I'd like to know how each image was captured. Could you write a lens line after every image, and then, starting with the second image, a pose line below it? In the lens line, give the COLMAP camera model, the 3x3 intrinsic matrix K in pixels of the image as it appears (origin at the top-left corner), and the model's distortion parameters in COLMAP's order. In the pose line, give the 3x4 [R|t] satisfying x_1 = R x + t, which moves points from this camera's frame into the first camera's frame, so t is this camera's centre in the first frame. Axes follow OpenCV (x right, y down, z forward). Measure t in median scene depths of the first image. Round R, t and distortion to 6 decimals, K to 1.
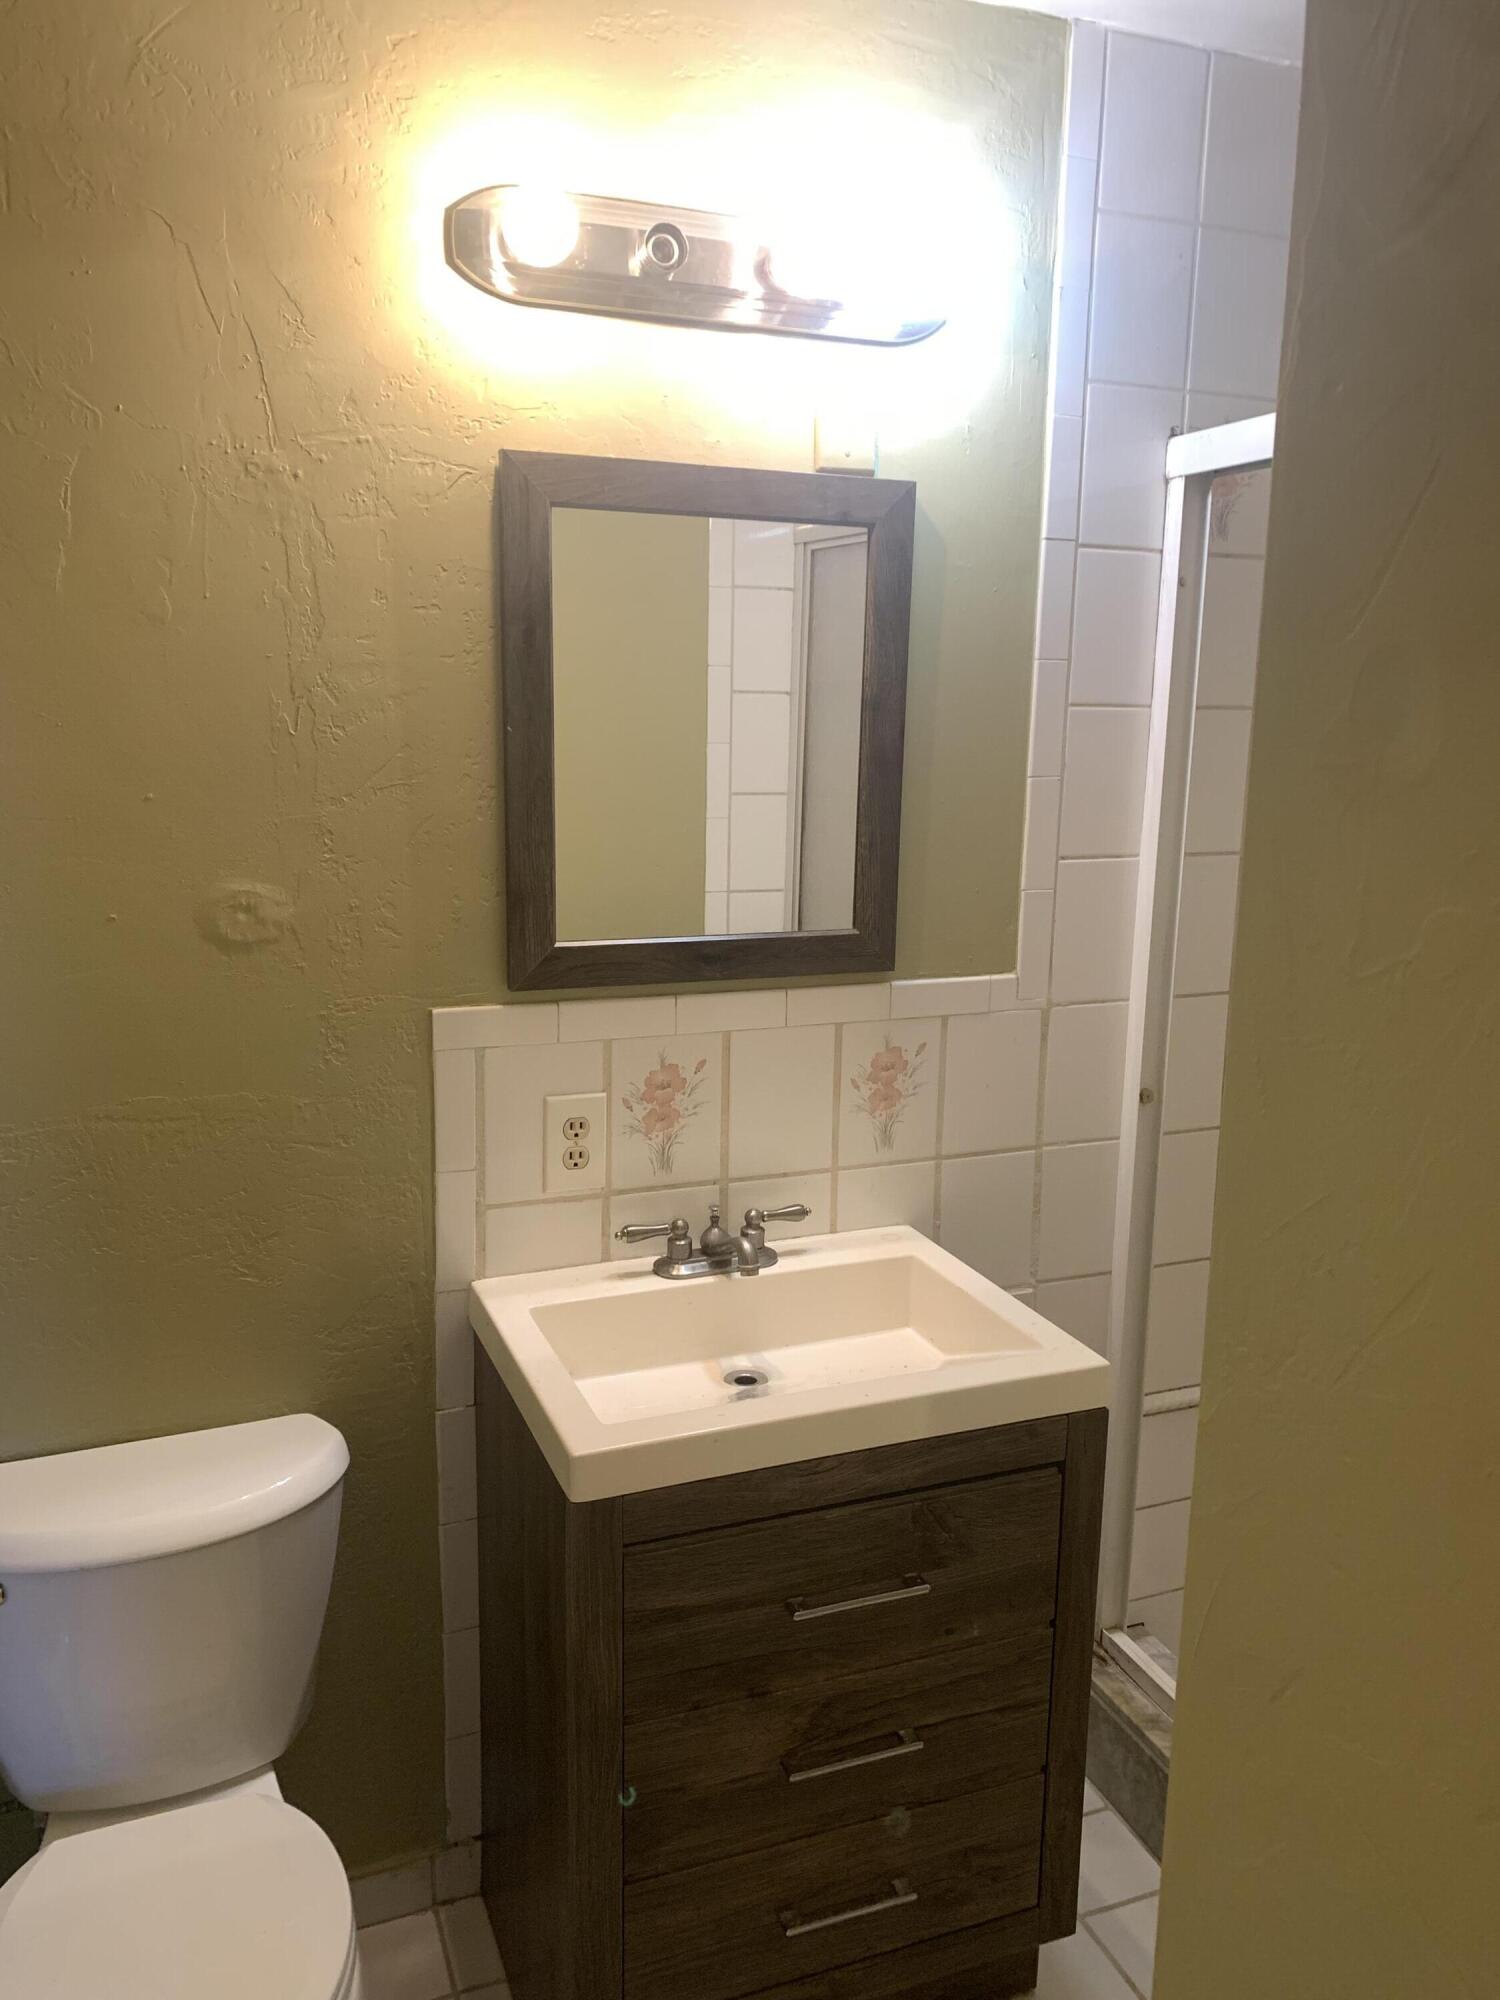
lens RADIAL K [[1531.8, 0, 740.0], [0, 1531.8, 1000.8], [0, 0, 1]] dist [0.041713, -0.048208]
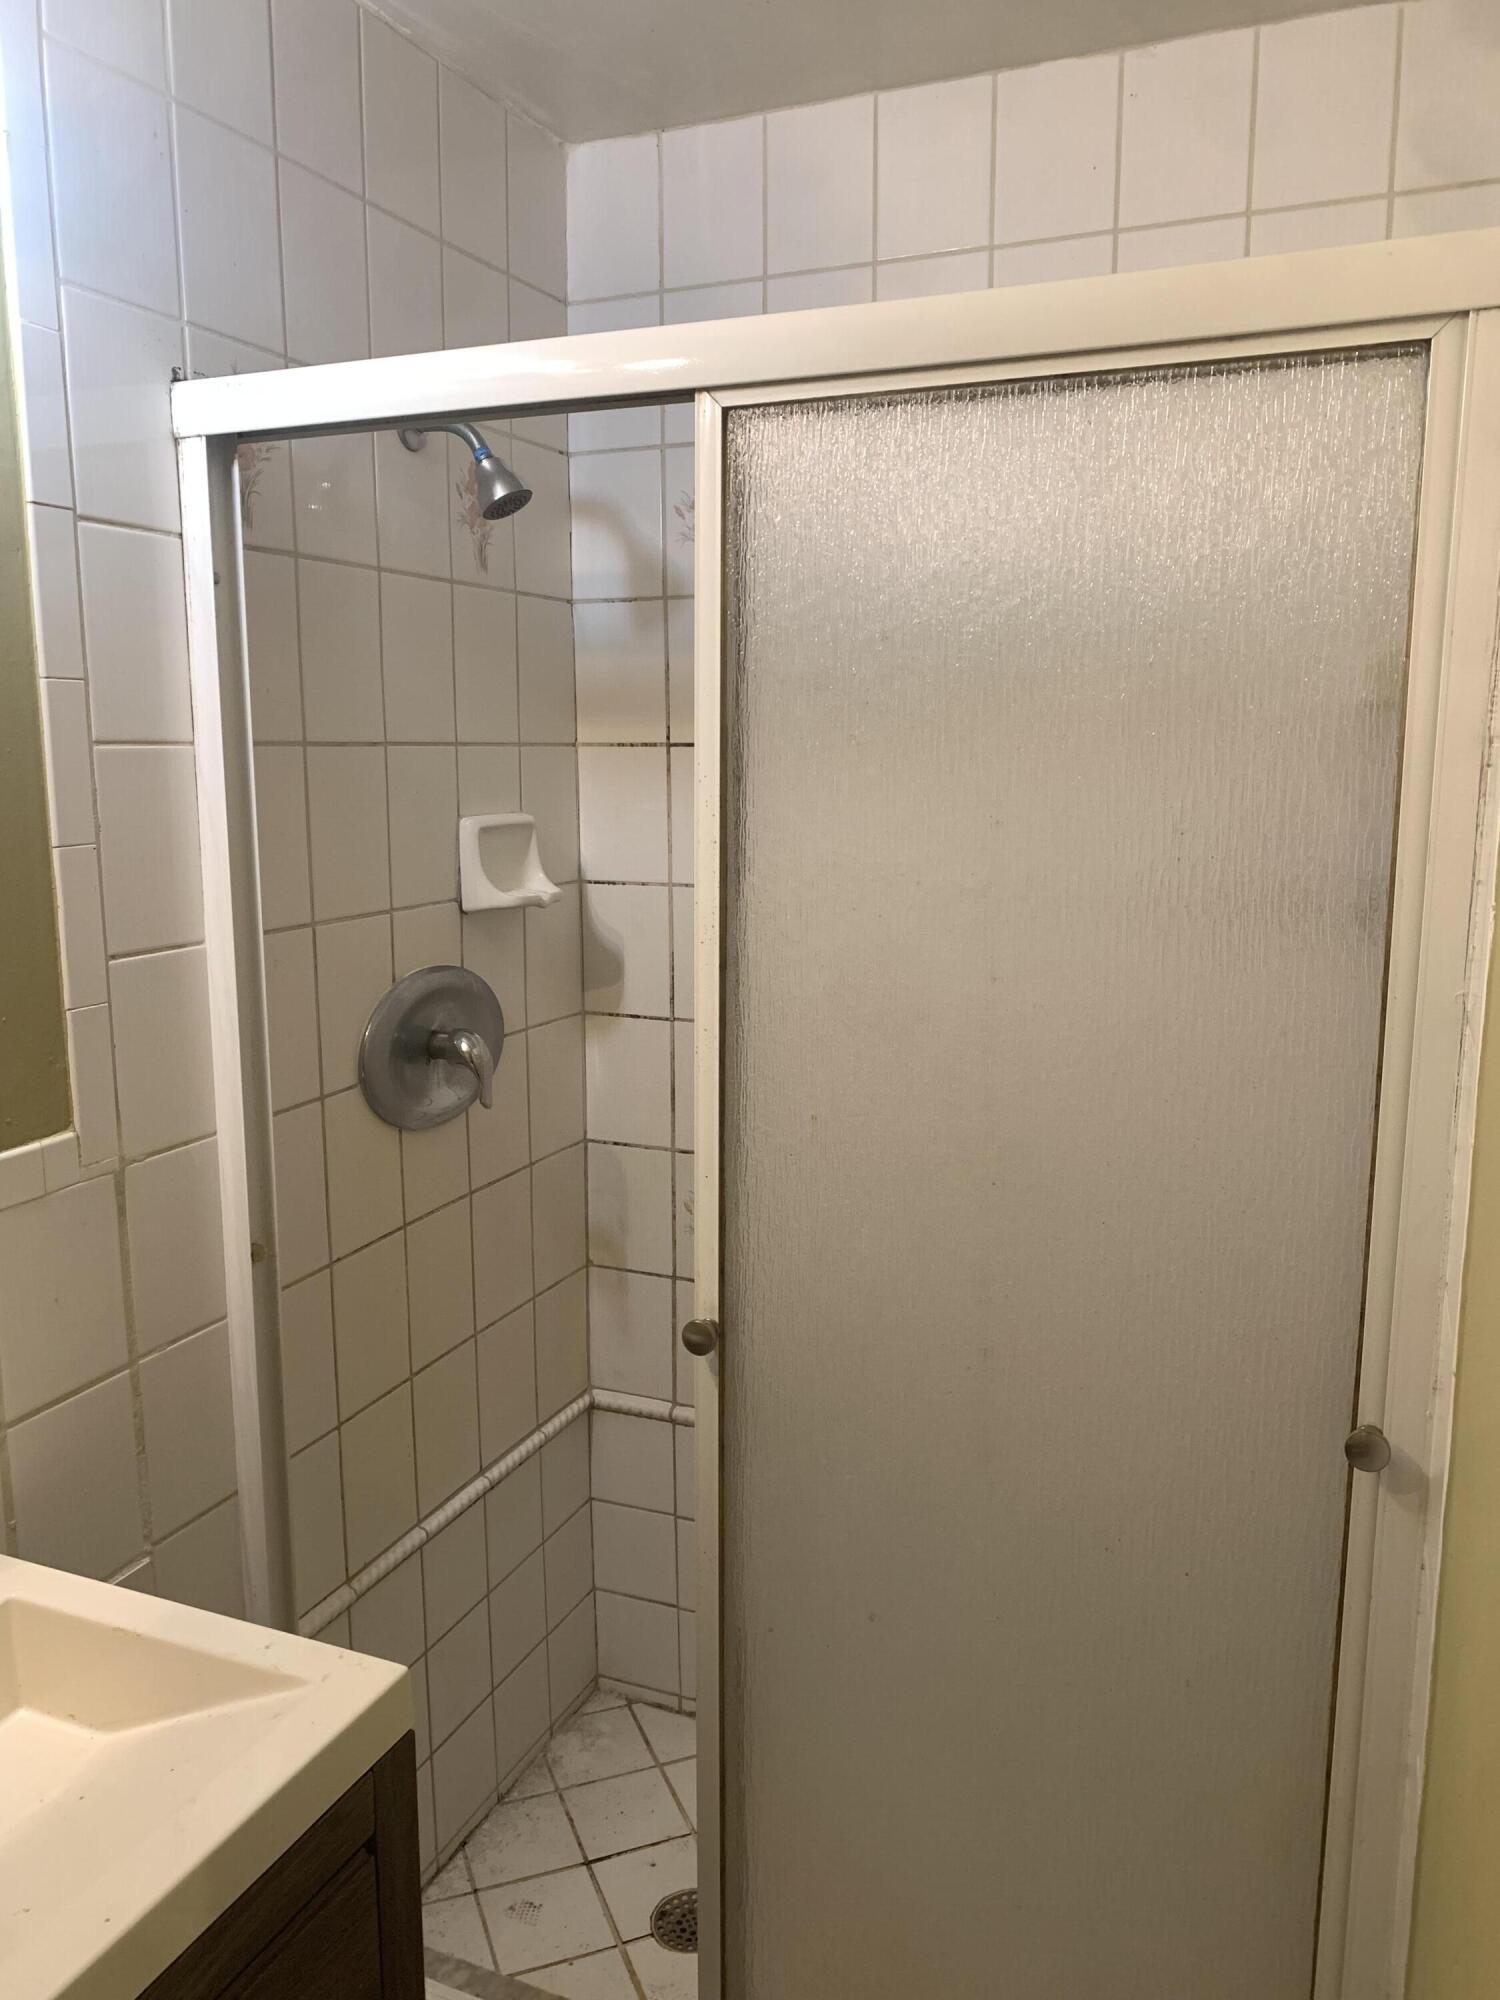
lens RADIAL K [[1531.8, 0, 688.3], [0, 1531.8, 1005.6], [0, 0, 1]] dist [0.041713, -0.048208]
pose [[0.708480, -0.136317, 0.692441, -0.098879], [0.141192, 0.988710, 0.050179, -0.070503], [-0.691463, 0.062216, 0.719728, 0.310434]]
